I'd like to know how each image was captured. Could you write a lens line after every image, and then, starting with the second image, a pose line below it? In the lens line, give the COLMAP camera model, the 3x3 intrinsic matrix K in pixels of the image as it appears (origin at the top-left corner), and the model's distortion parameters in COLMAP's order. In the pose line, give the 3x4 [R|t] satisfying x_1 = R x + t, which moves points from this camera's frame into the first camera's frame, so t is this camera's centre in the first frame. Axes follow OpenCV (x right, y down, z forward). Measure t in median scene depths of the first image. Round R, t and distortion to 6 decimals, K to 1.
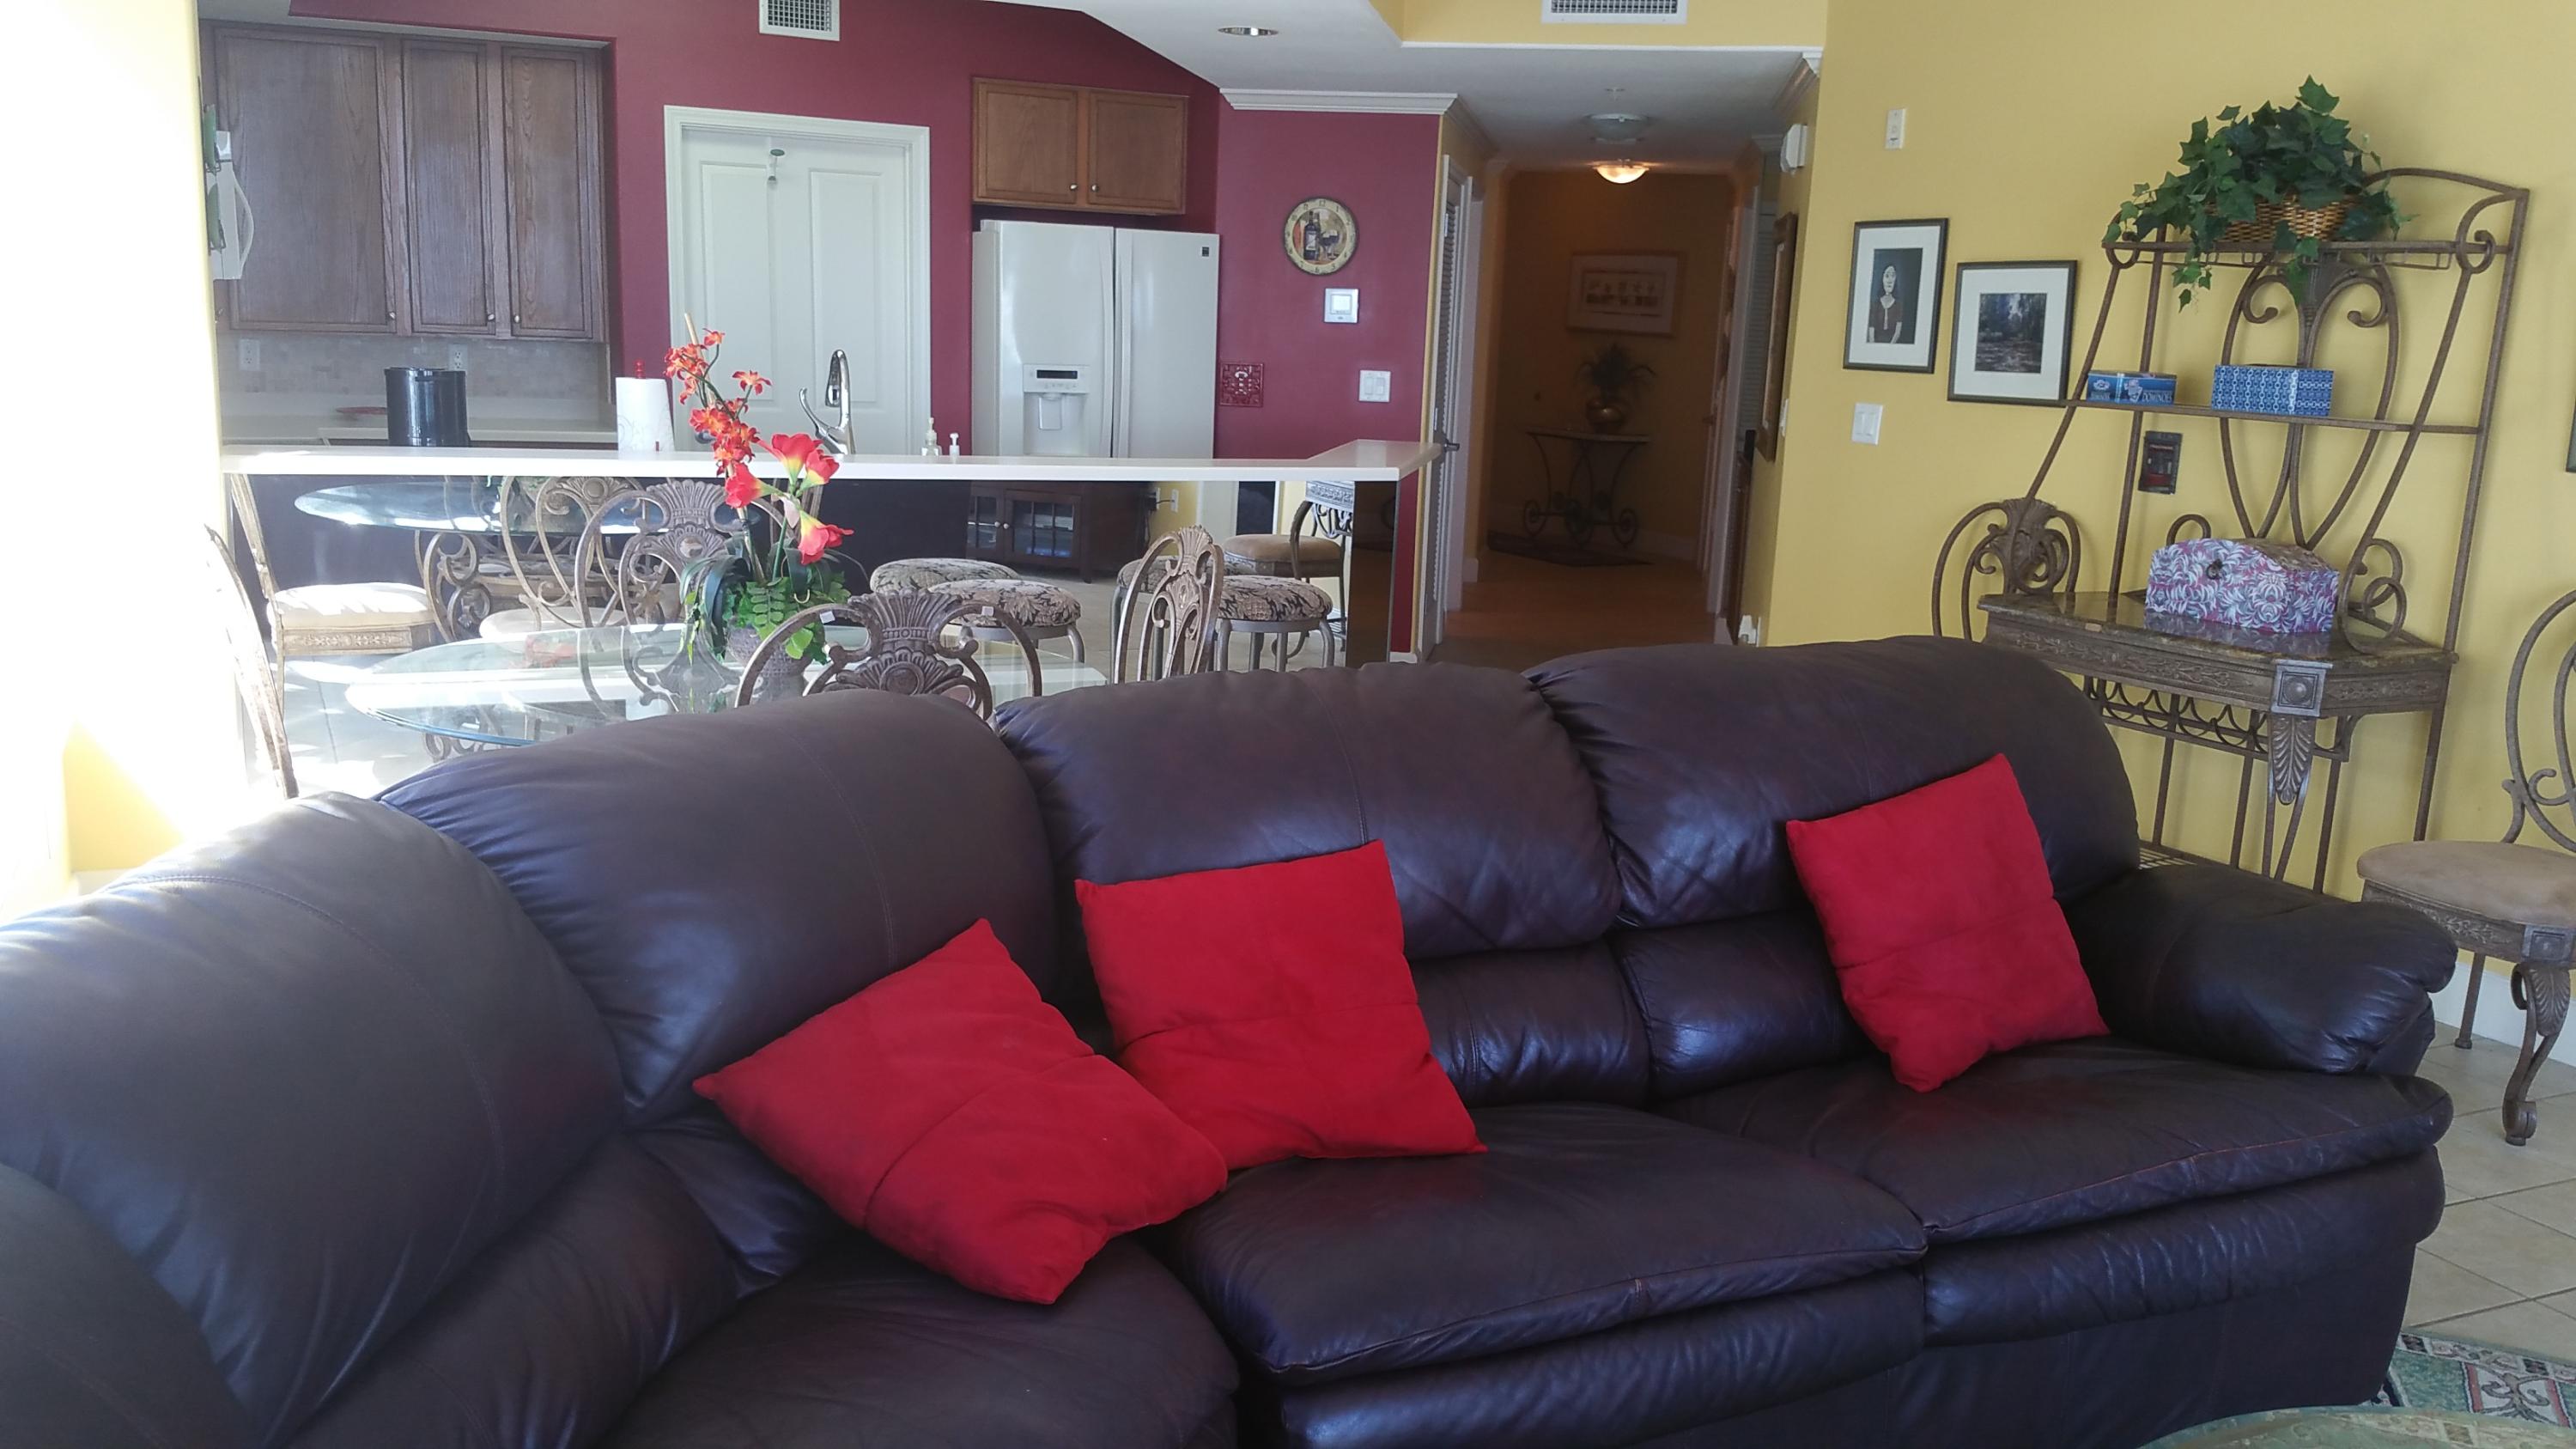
lens RADIAL K [[2062.3, 0, 1274.4], [0, 2062.3, 740.0], [0, 0, 1]] dist [0.138169, -0.313576]
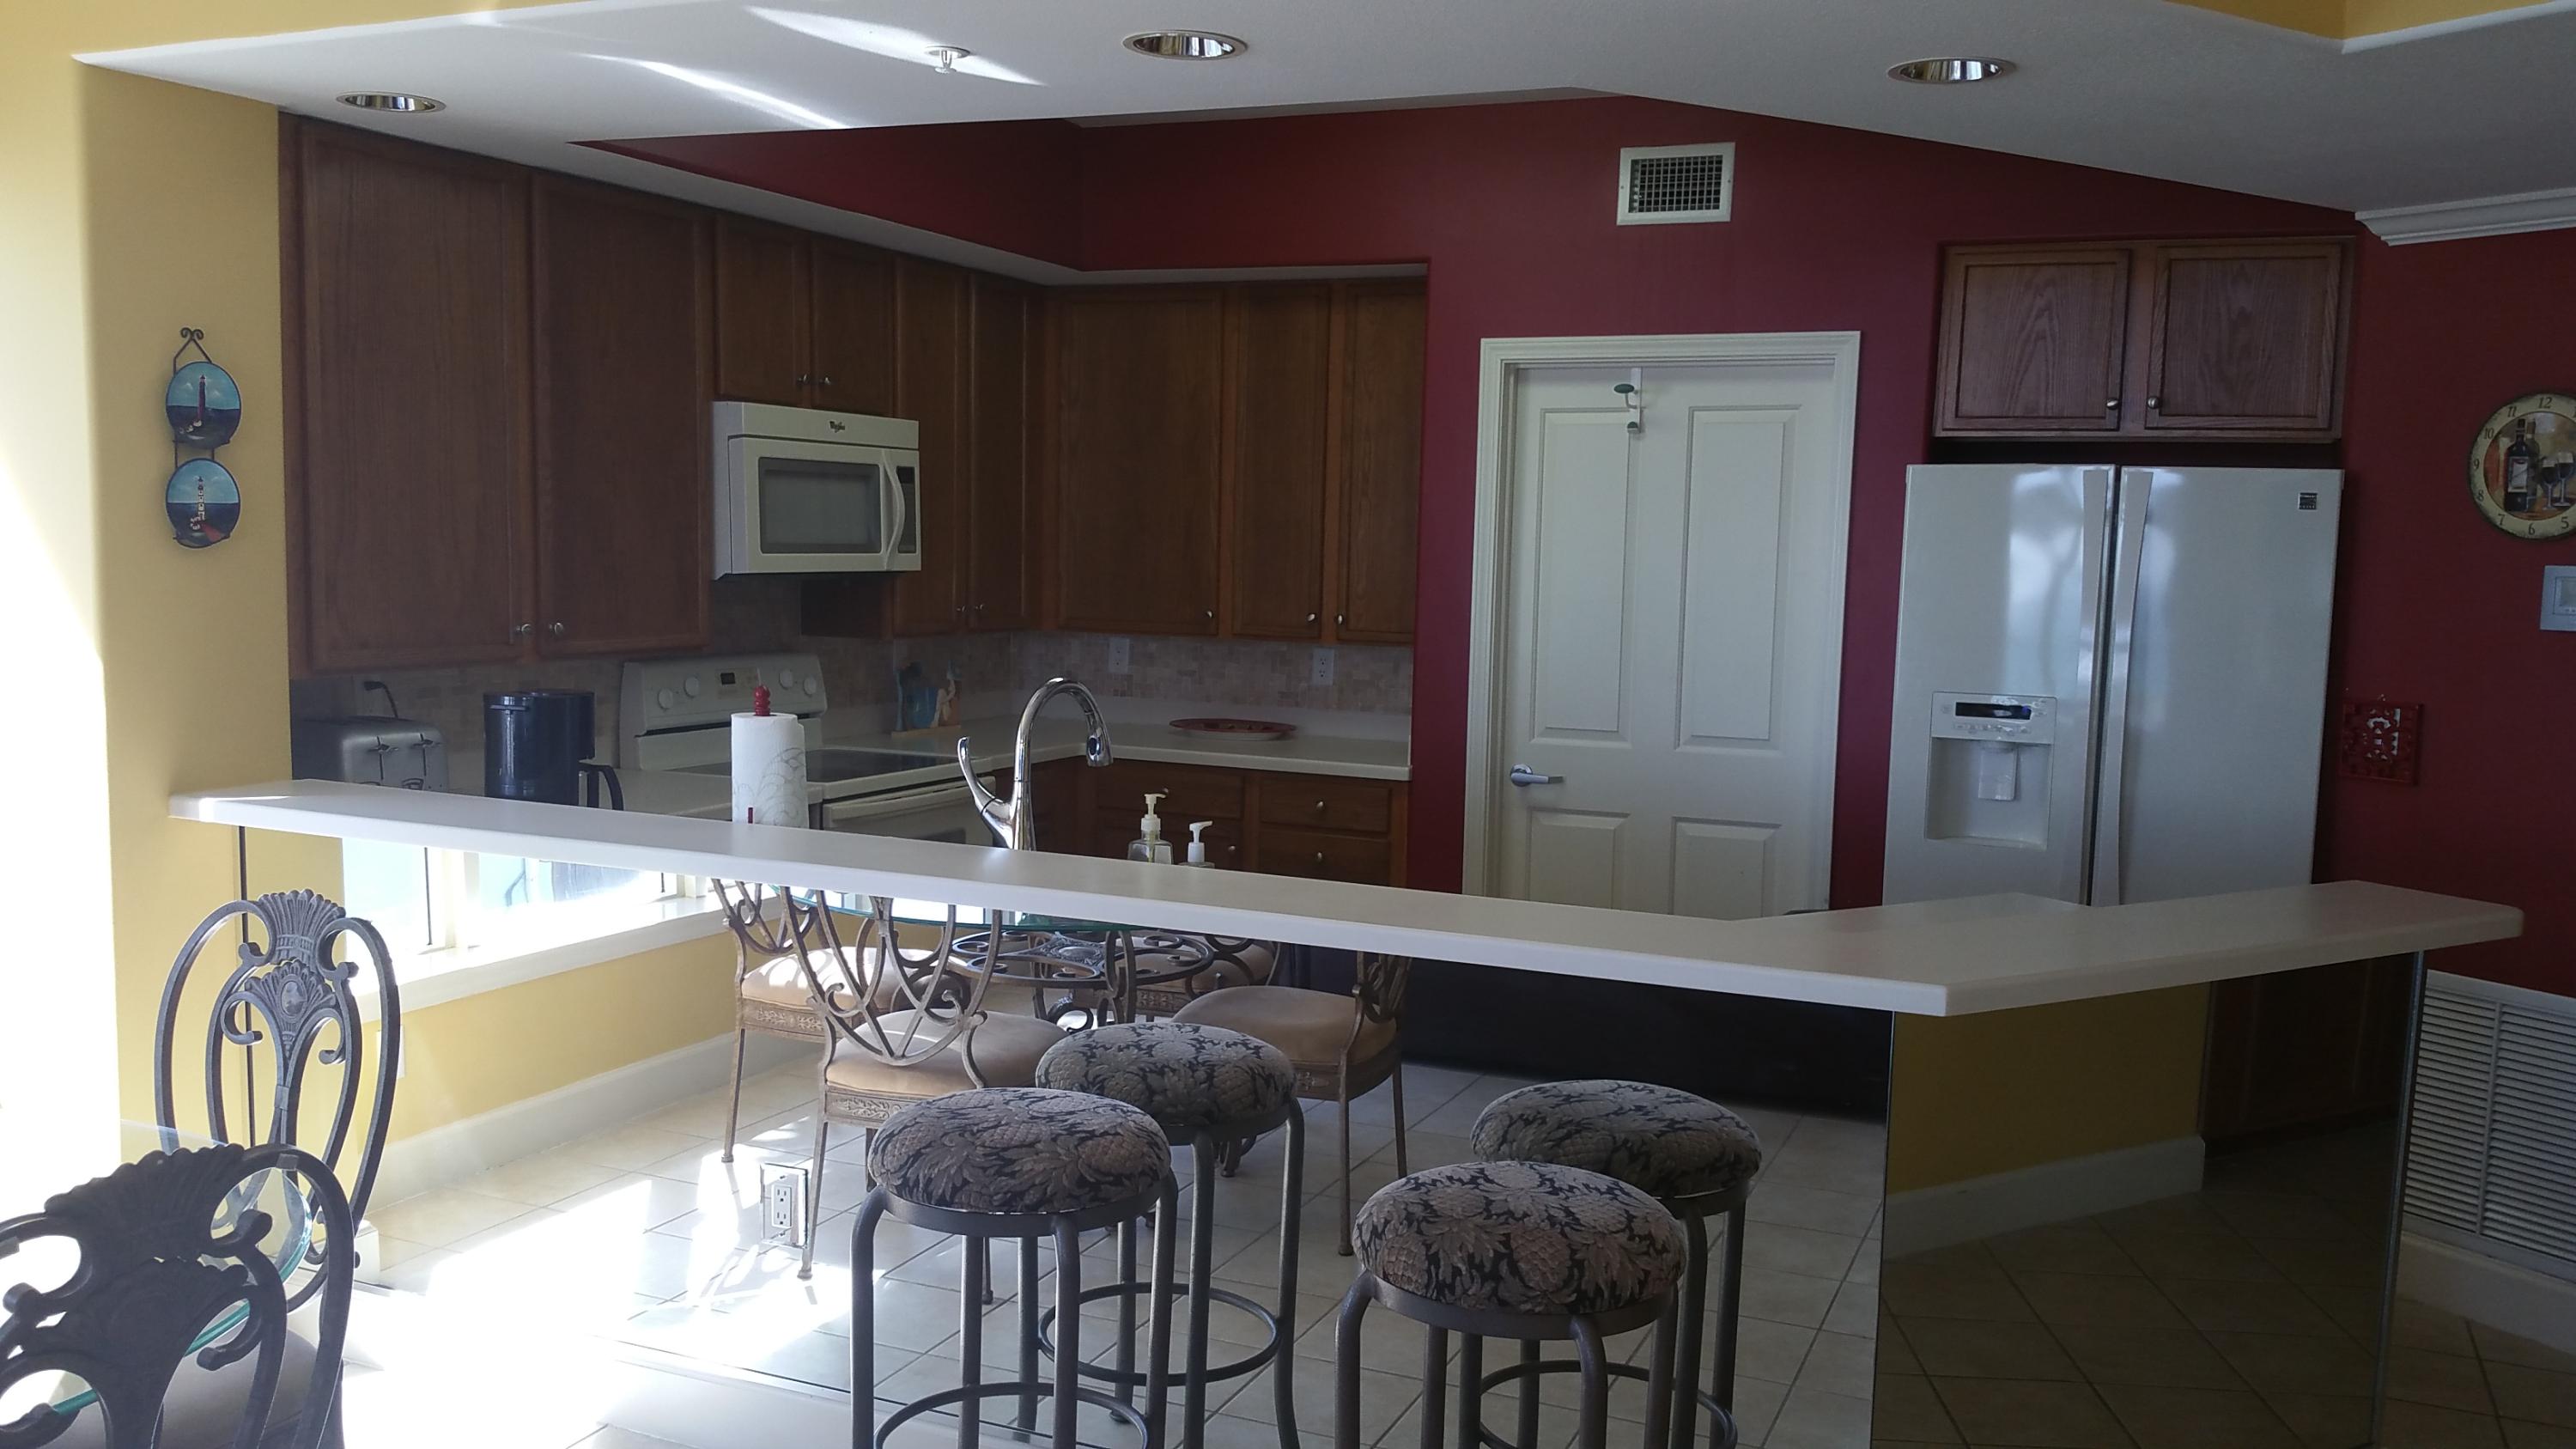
lens RADIAL K [[2049.5, 0, 1279.1], [0, 2049.5, 744.3], [0, 0, 1]] dist [0.084416, -0.167533]
pose [[0.660092, 0.056073, -0.749089, 0.209106], [-0.150903, 0.986780, -0.059108, -0.103089], [0.735872, 0.152056, 0.659827, 0.468988]]
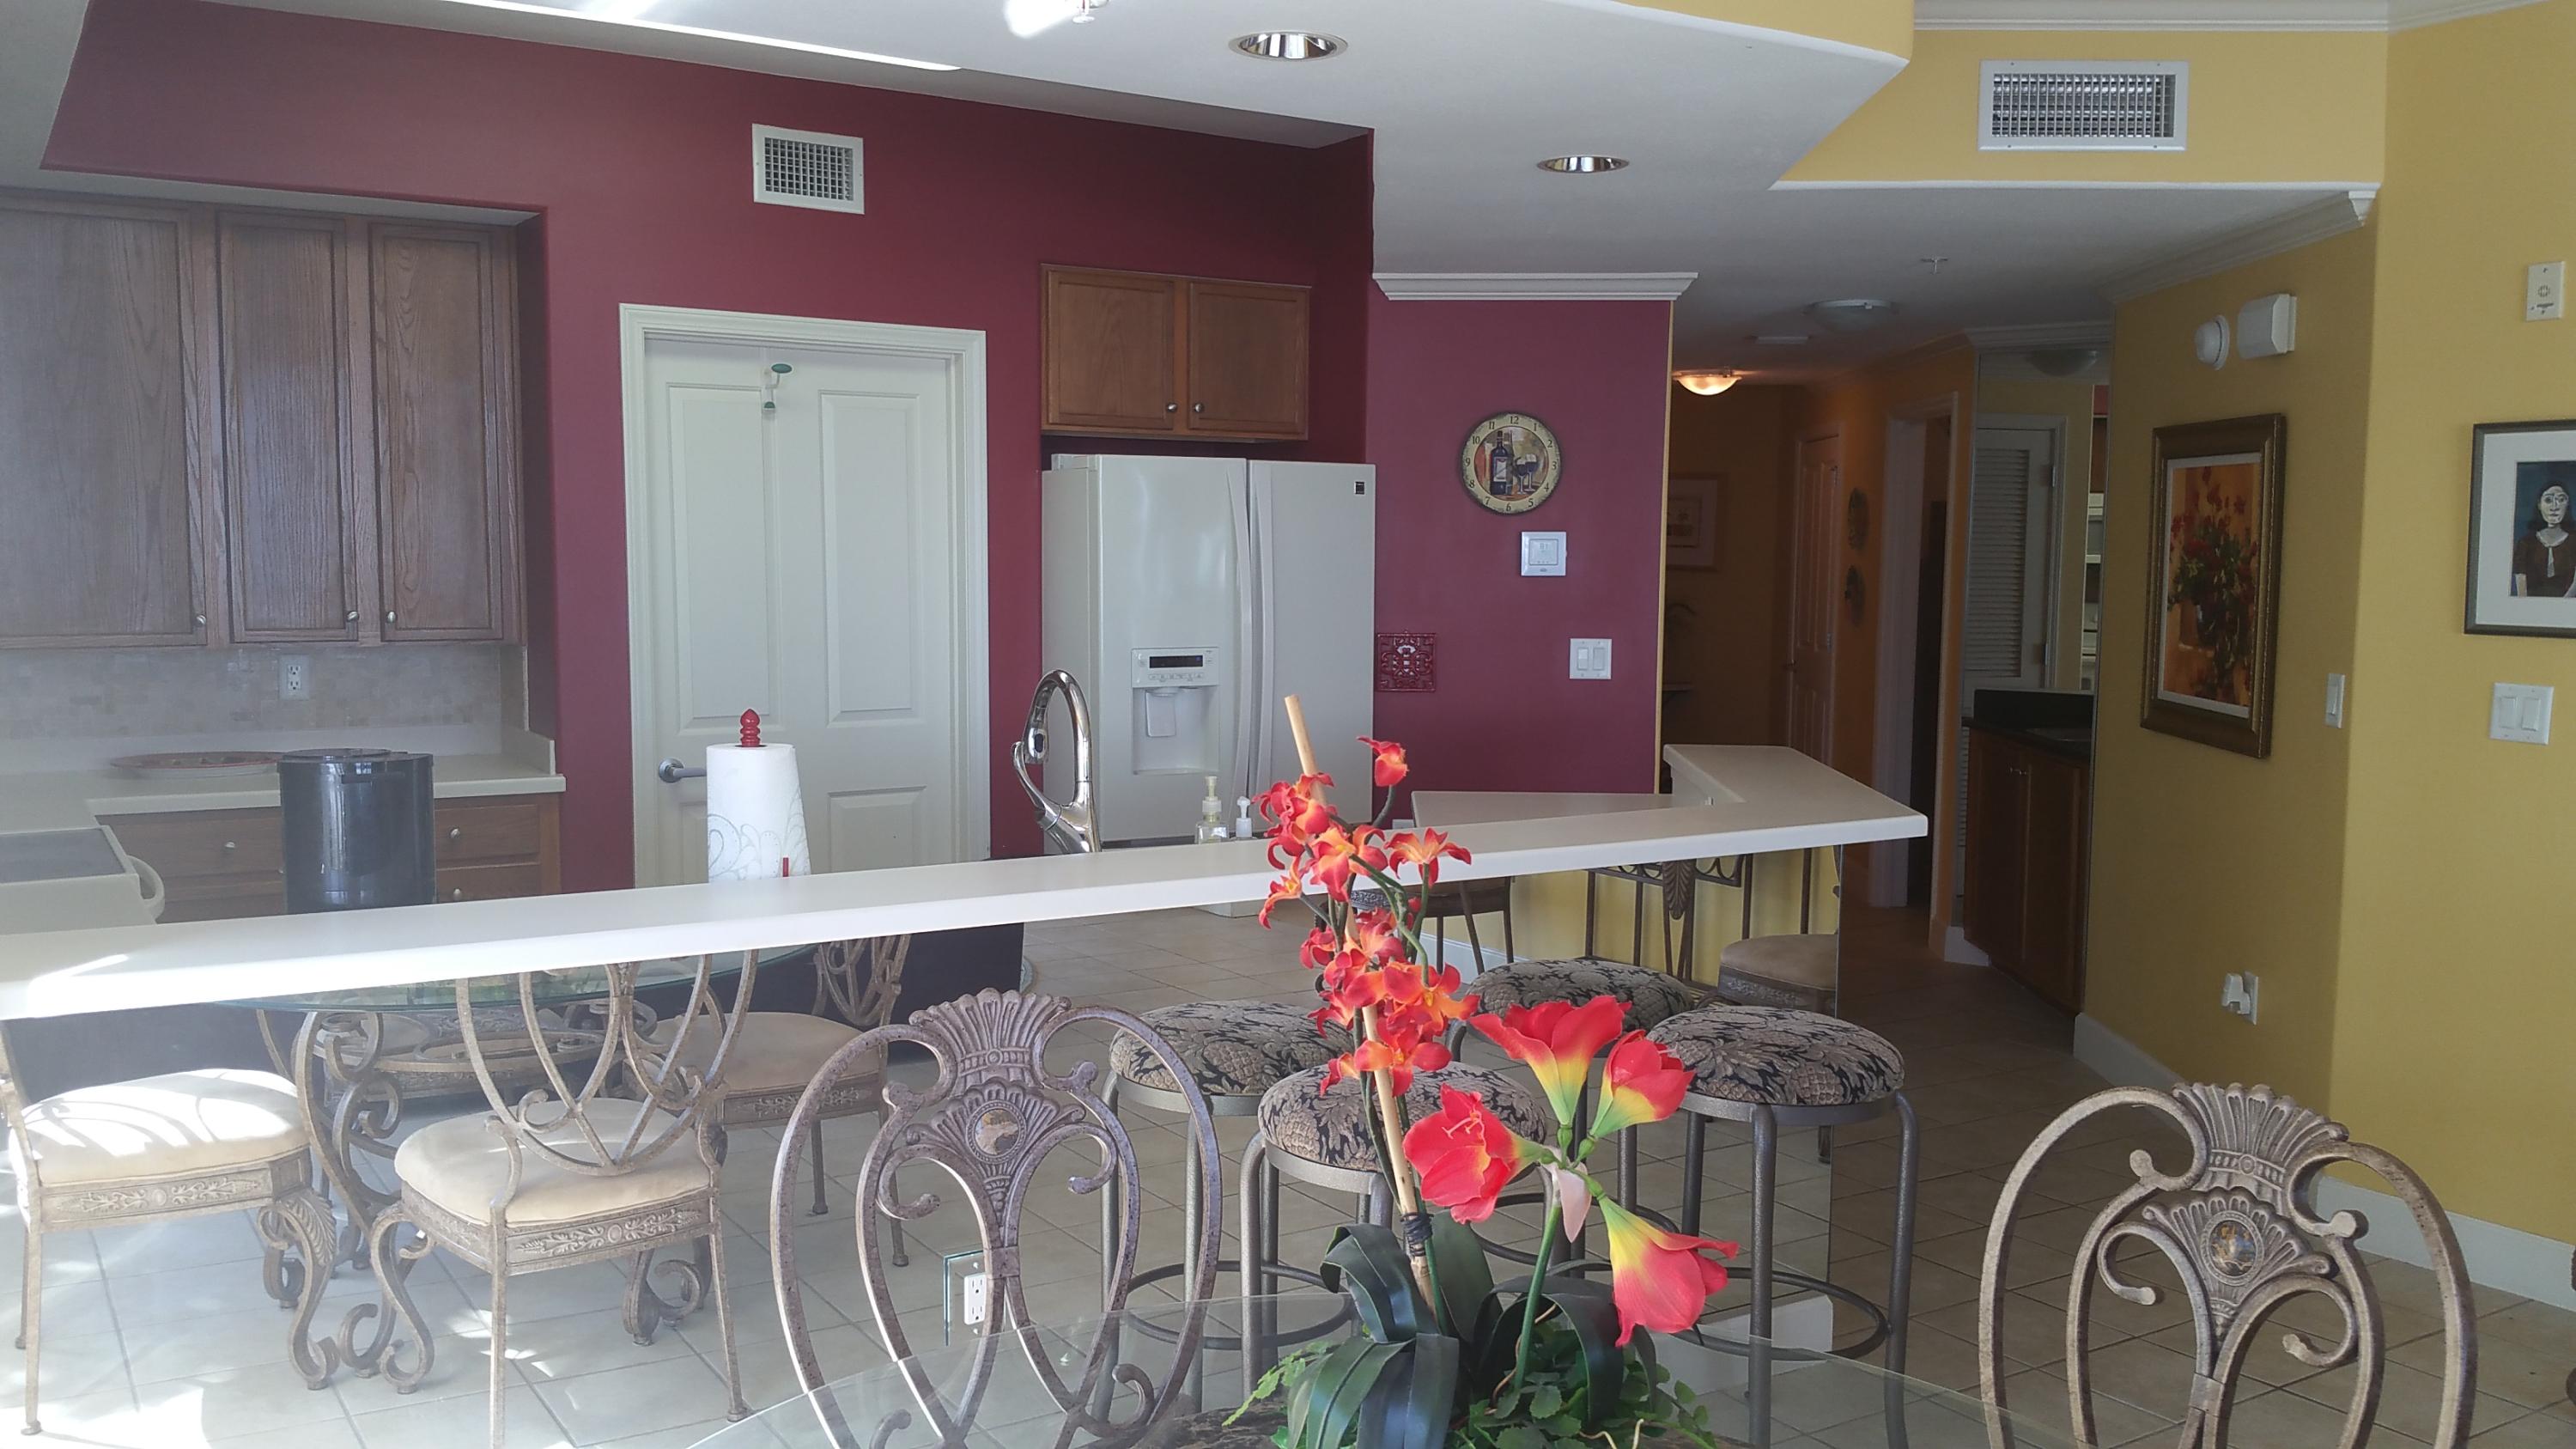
lens RADIAL K [[2049.5, 0, 1279.1], [0, 2049.5, 744.3], [0, 0, 1]] dist [0.084416, -0.167533]
pose [[0.991750, -0.041583, 0.121252, -0.159629], [0.053914, 0.993500, -0.100259, -0.077295], [-0.116294, 0.105969, 0.987546, 0.309644]]
